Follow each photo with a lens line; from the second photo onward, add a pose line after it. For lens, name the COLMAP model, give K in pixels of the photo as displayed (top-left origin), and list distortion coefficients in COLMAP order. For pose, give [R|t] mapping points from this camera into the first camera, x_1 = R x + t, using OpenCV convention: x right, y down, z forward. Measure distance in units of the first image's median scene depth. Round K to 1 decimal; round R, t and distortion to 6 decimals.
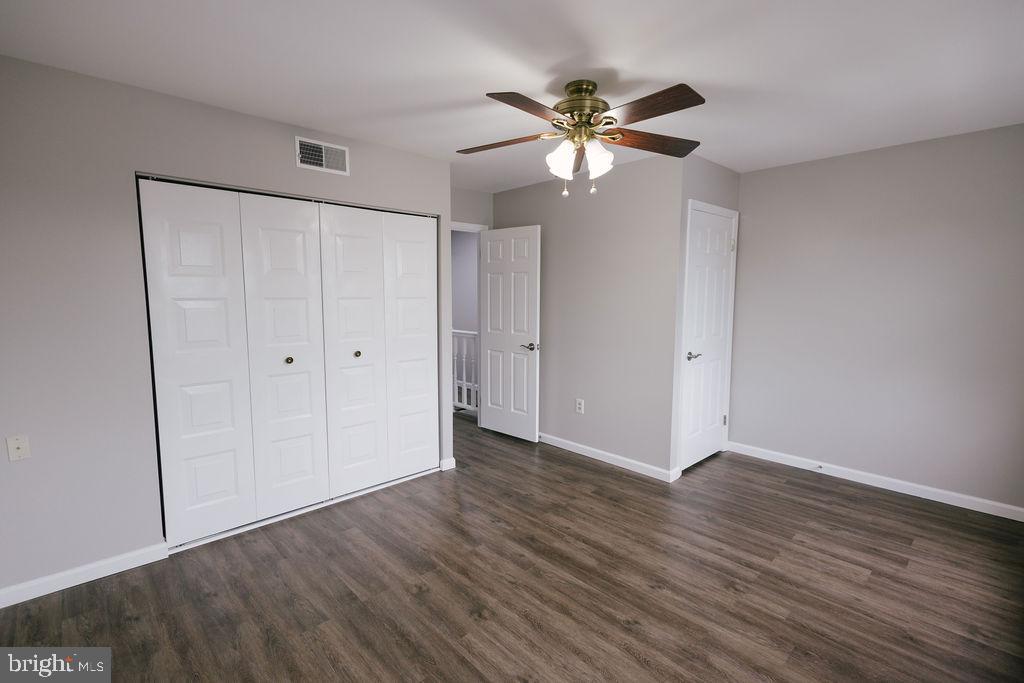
lens RADIAL K [[471.5, 0, 516.4], [0, 471.5, 342.2], [0, 0, 1]] dist [0.005310, -0.000363]
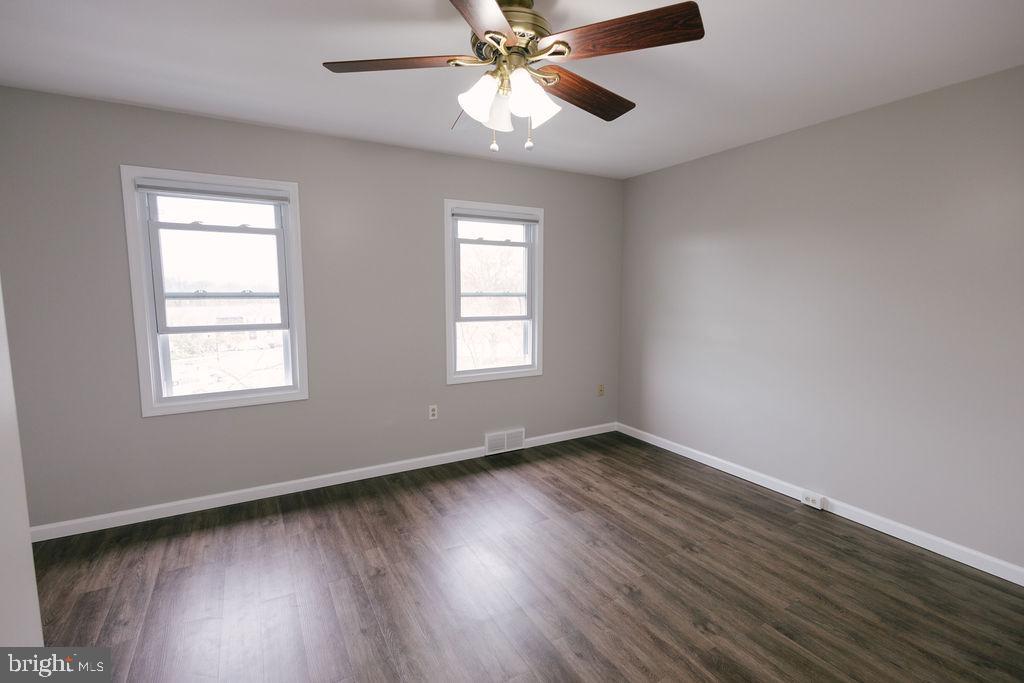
lens RADIAL K [[475.0, 0, 509.8], [0, 475.0, 337.9], [0, 0, 1]] dist [0.013050, -0.000027]
pose [[-0.967643, -0.032003, 0.250285, -0.046476], [0.023228, 0.976414, 0.214654, -0.157267], [-0.251252, 0.213522, -0.944077, 1.440409]]
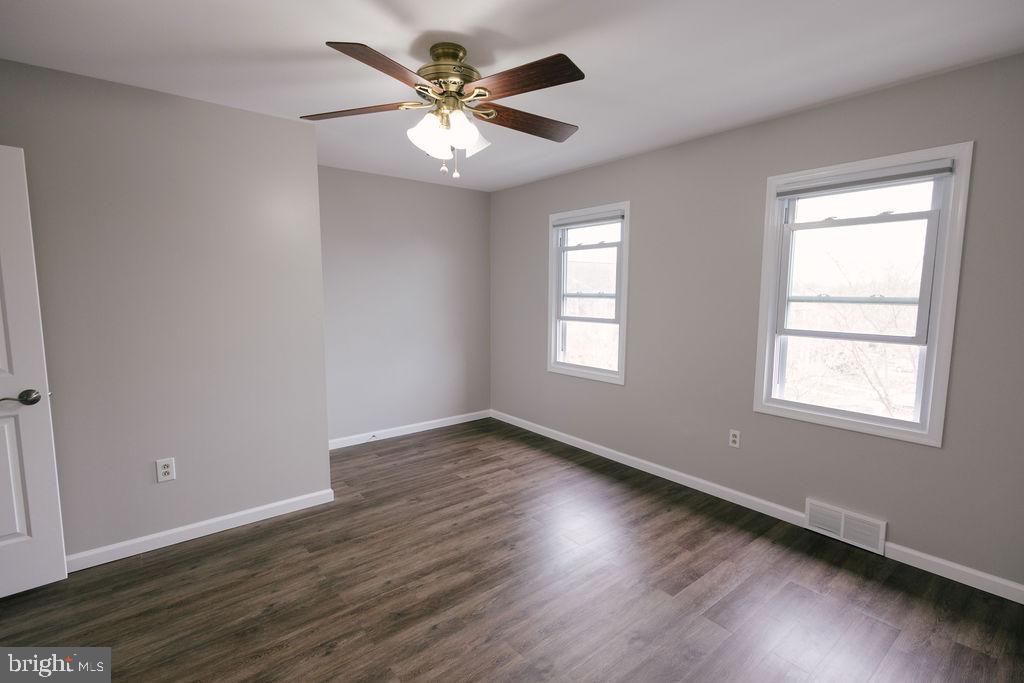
lens RADIAL K [[471.5, 0, 516.4], [0, 471.5, 342.2], [0, 0, 1]] dist [0.005310, -0.000363]
pose [[0.081570, -0.109006, 0.990689, -0.618282], [0.107854, 0.989129, 0.099954, -0.063294], [-0.990815, 0.098697, 0.092440, 0.672893]]
